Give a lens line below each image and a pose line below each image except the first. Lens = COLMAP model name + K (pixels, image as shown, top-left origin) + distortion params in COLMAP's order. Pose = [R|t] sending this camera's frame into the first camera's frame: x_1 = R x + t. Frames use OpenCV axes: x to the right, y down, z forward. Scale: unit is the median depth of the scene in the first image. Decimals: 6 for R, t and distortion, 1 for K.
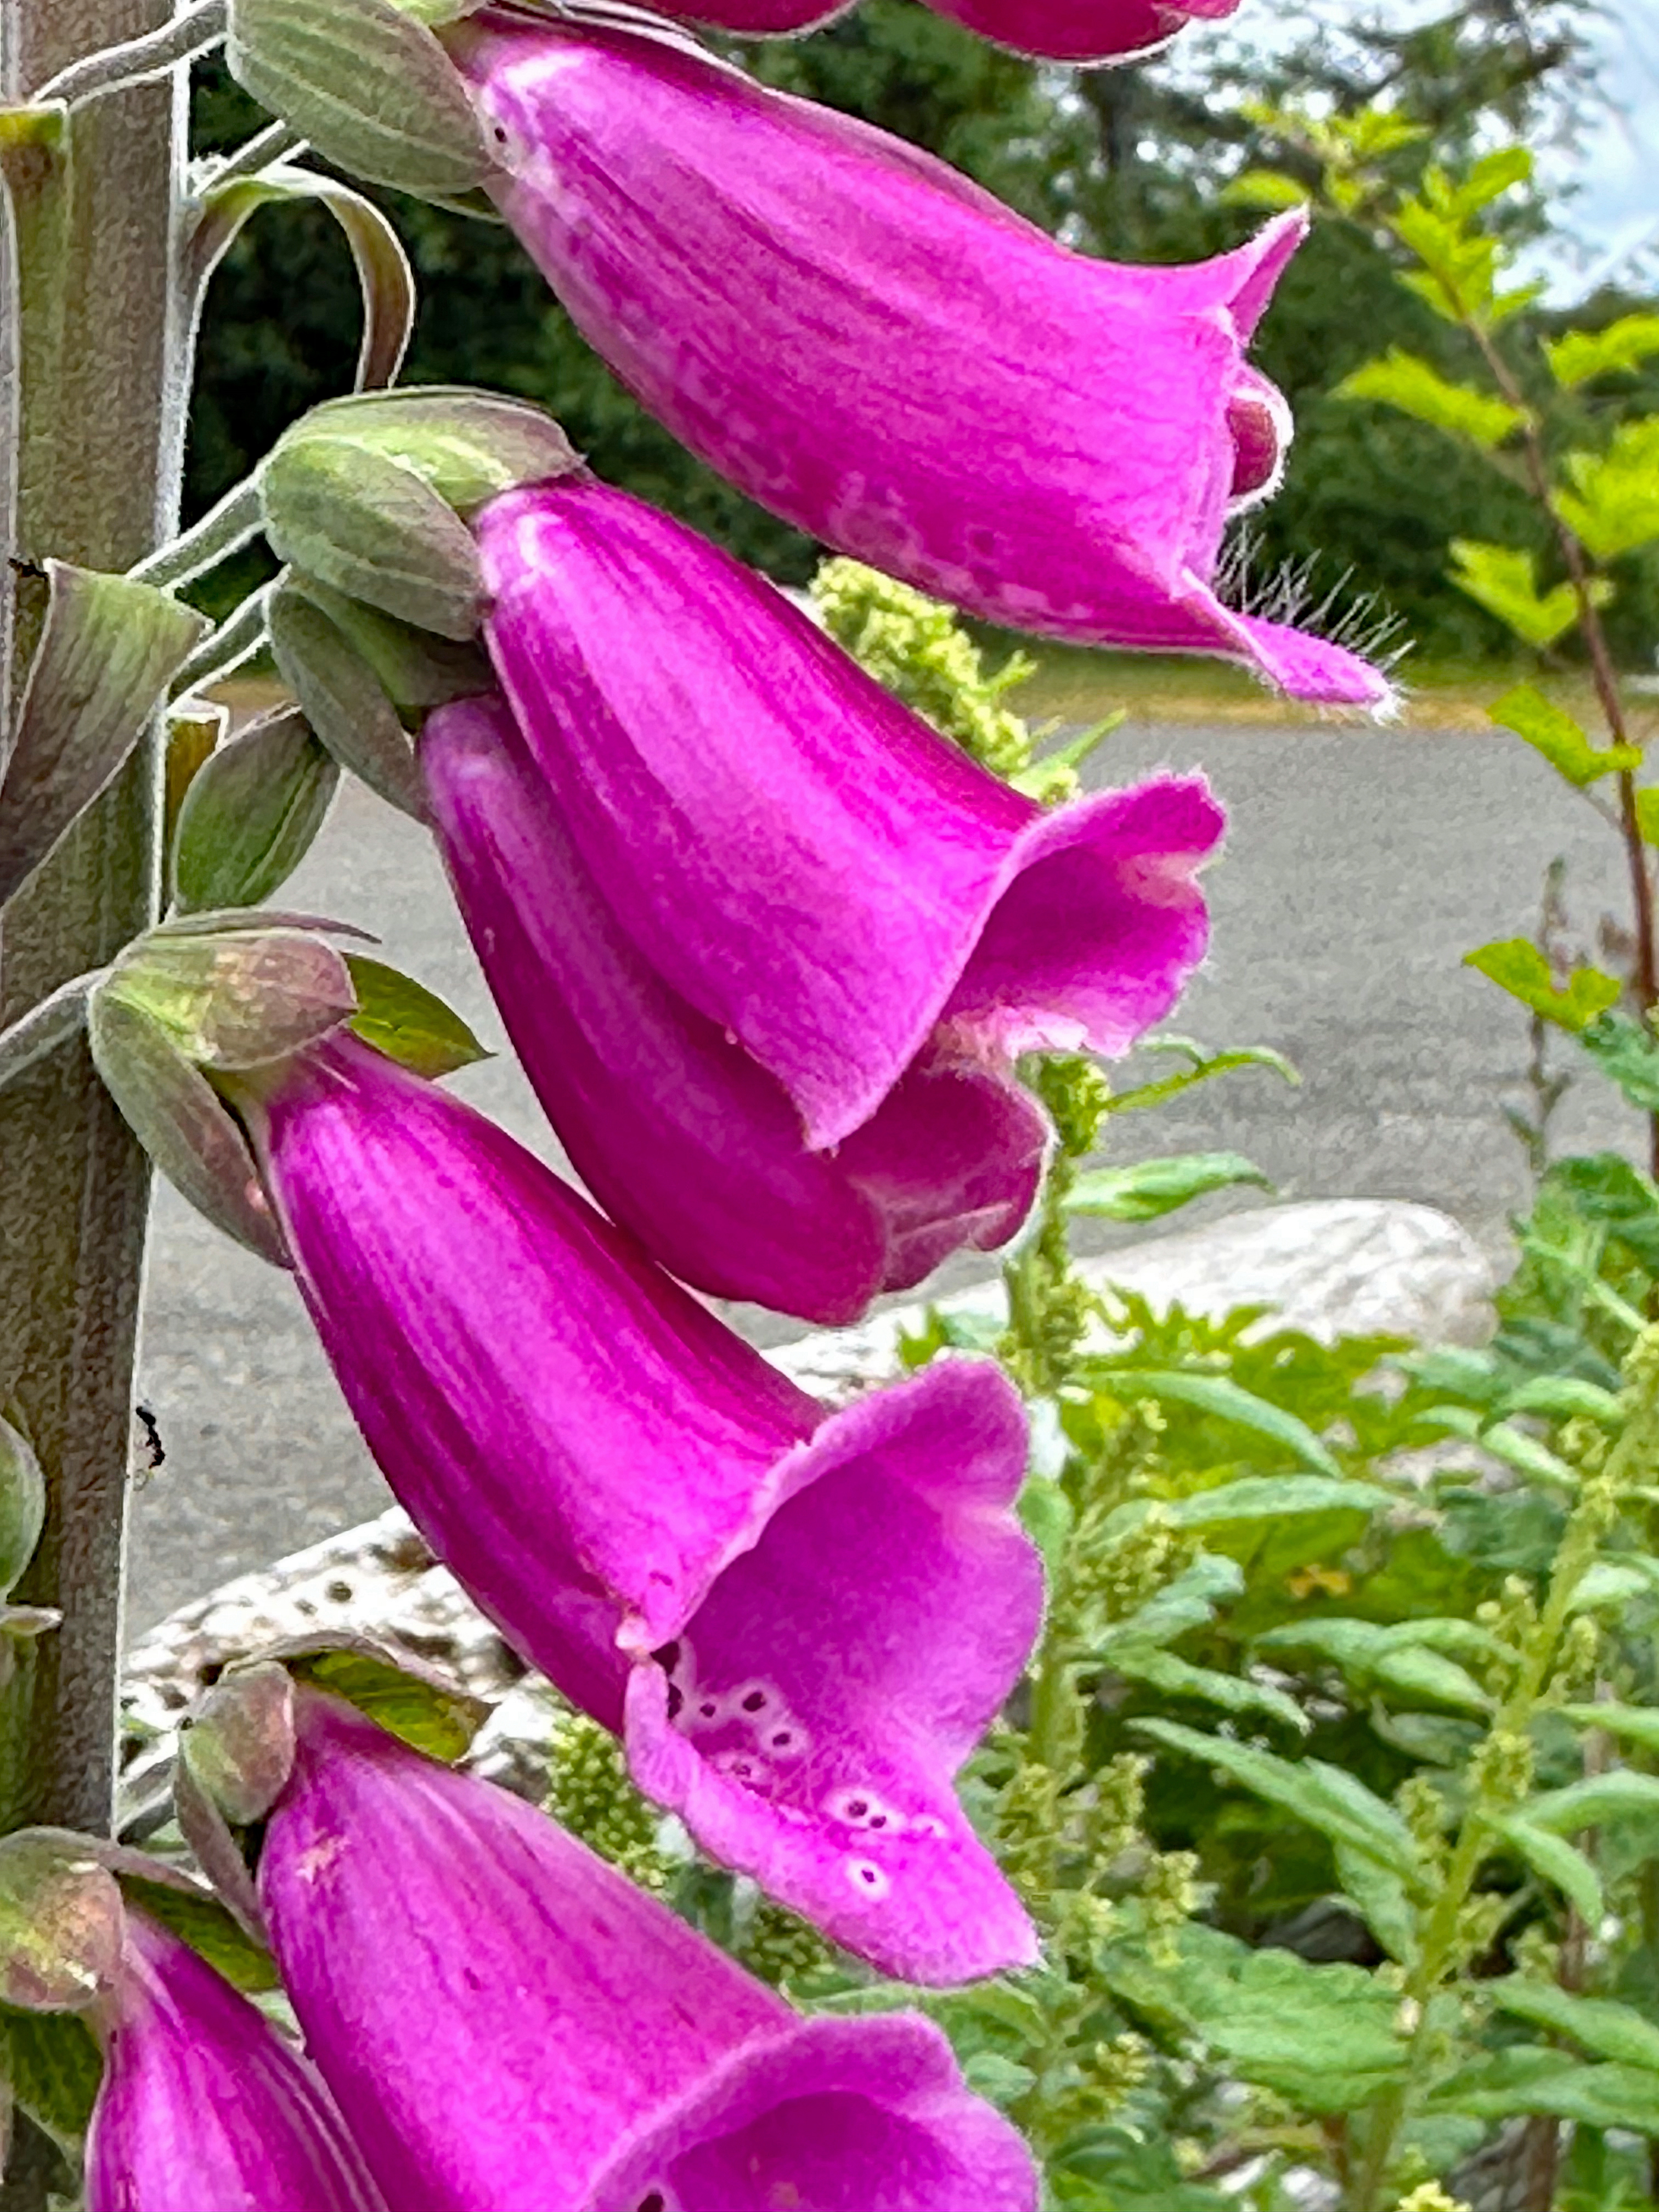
lens RADIAL K [[5018.6, 0, 829.5], [0, 5018.6, 1106.0], [0, 0, 1]] dist [0.037530, 0.320514]
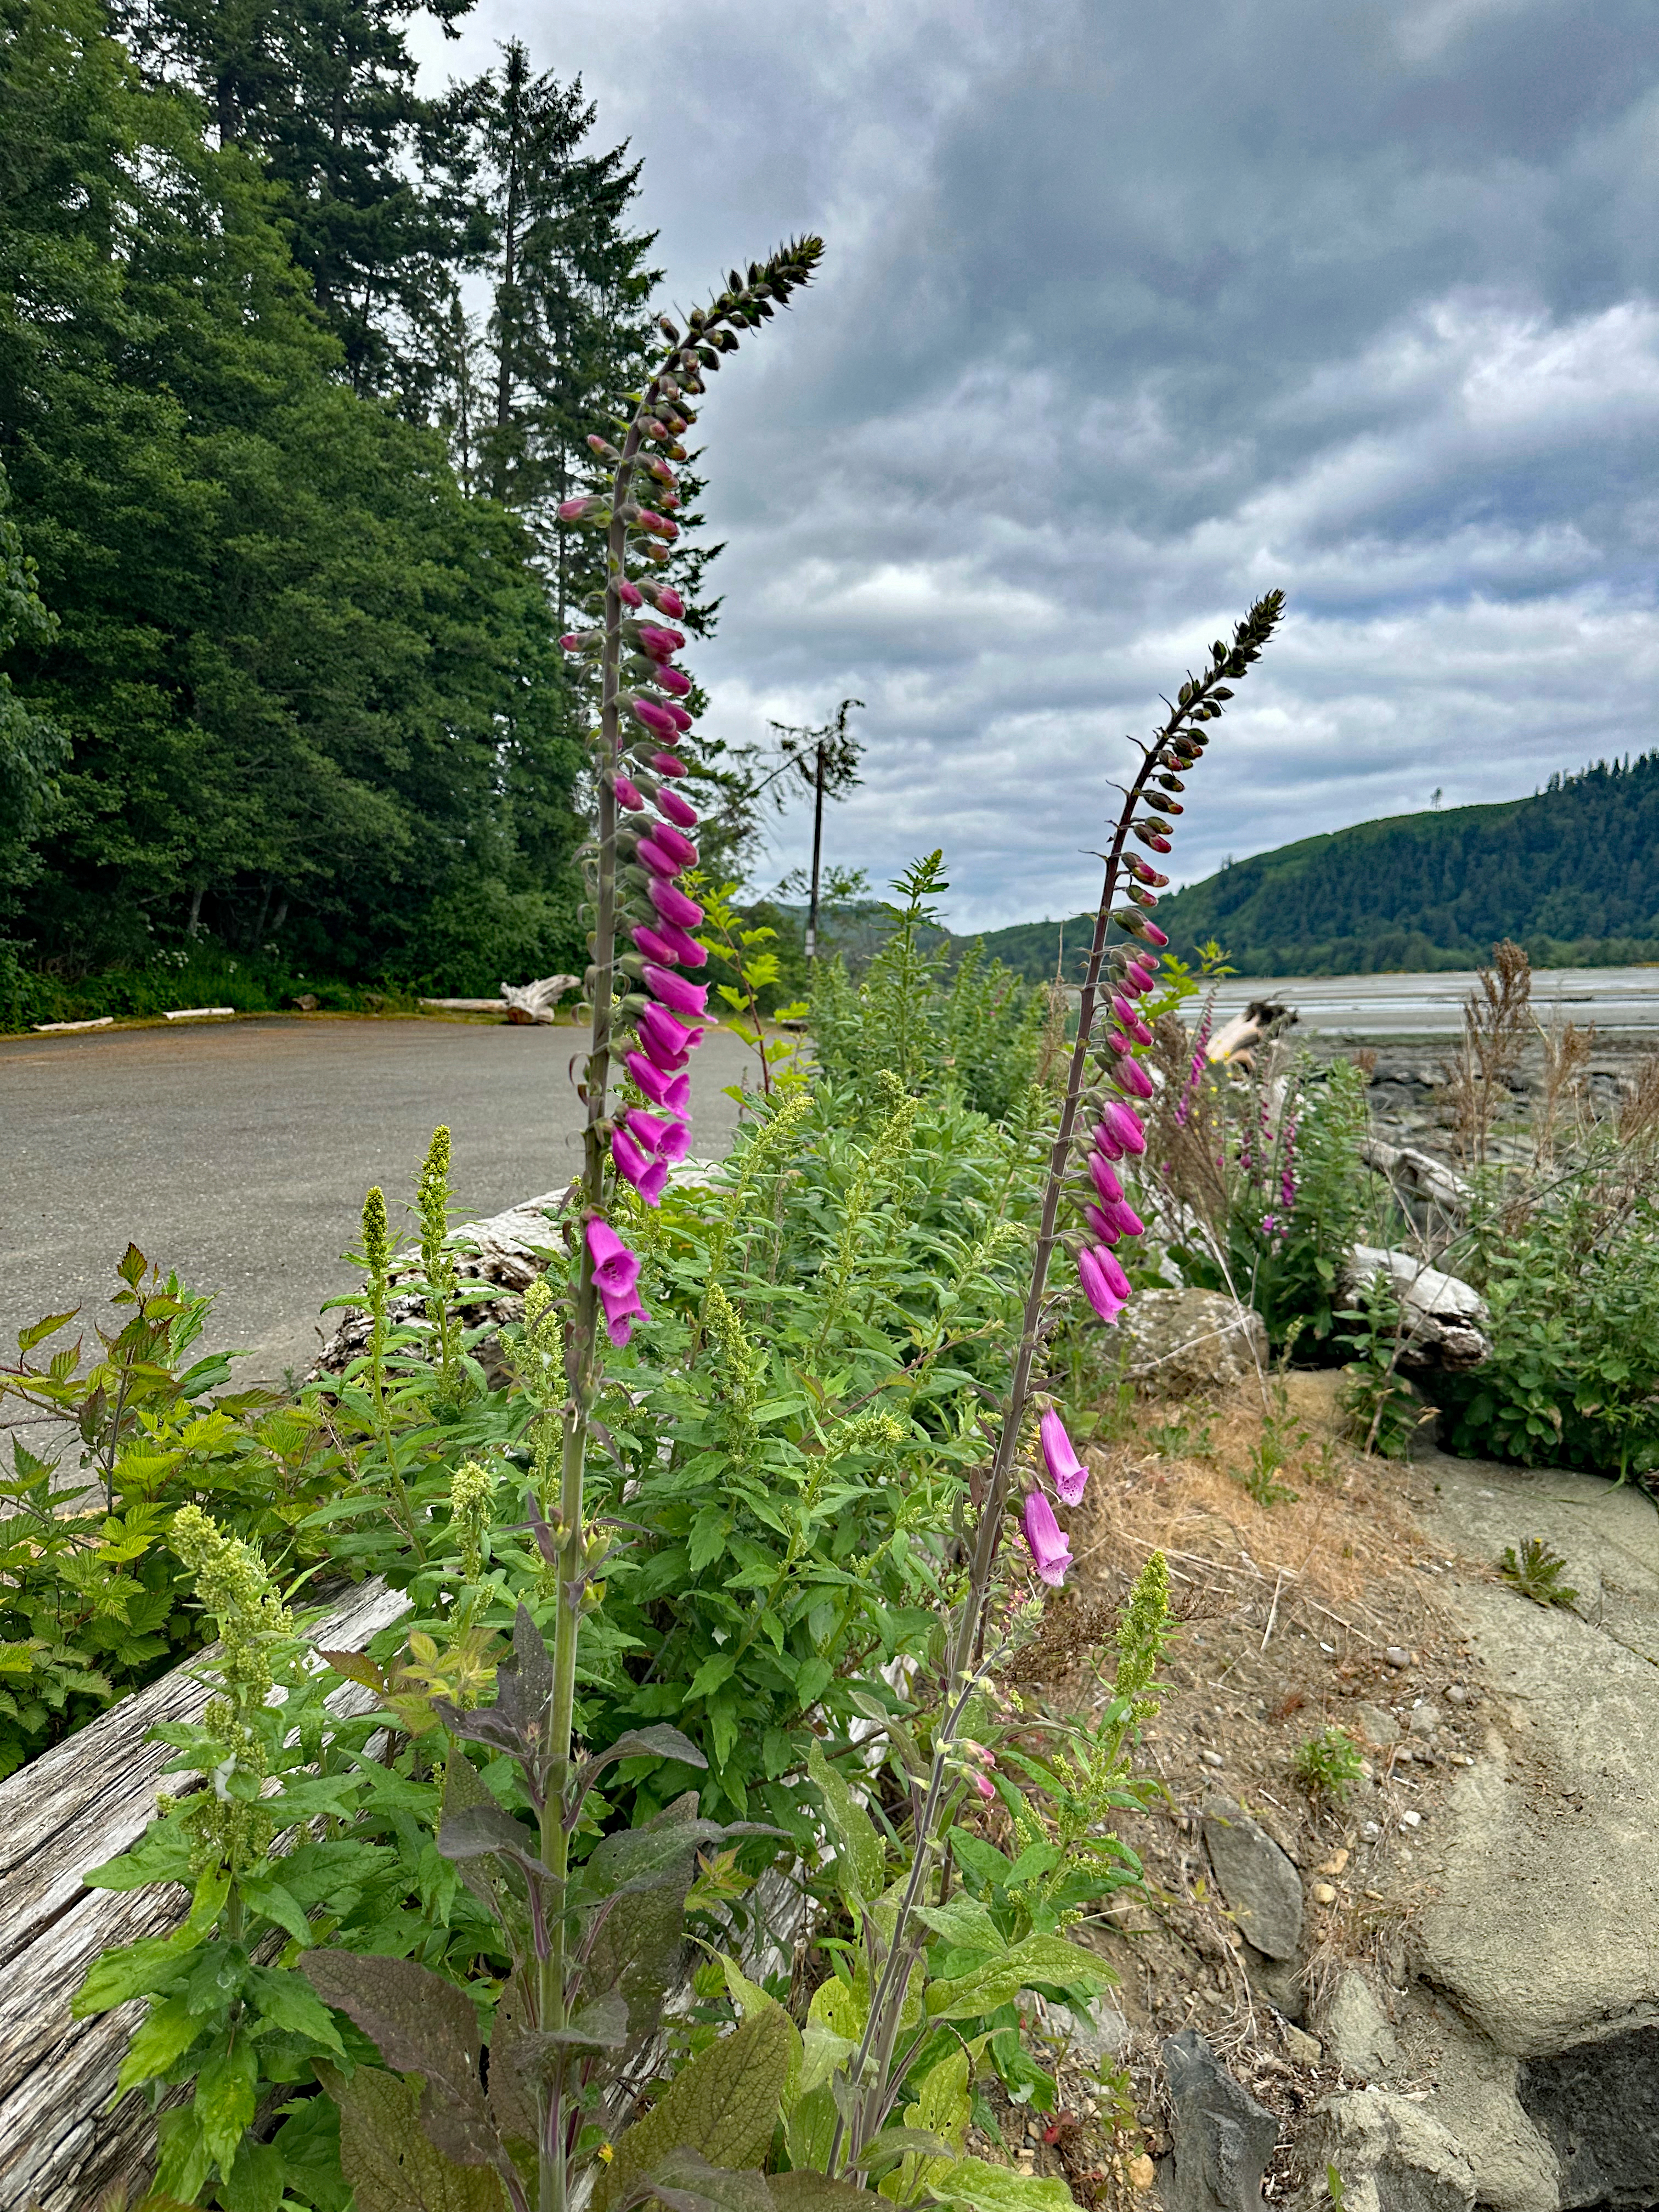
lens RADIAL K [[1585.2, 0, 829.5], [0, 1585.2, 1106.0], [0, 0, 1]] dist [-0.005729, -0.001636]
pose [[0.981175, -0.000691, 0.193118, -0.034099], [0.006265, 0.999581, -0.028255, 0.021962], [-0.193017, 0.028933, 0.980769, -0.262743]]
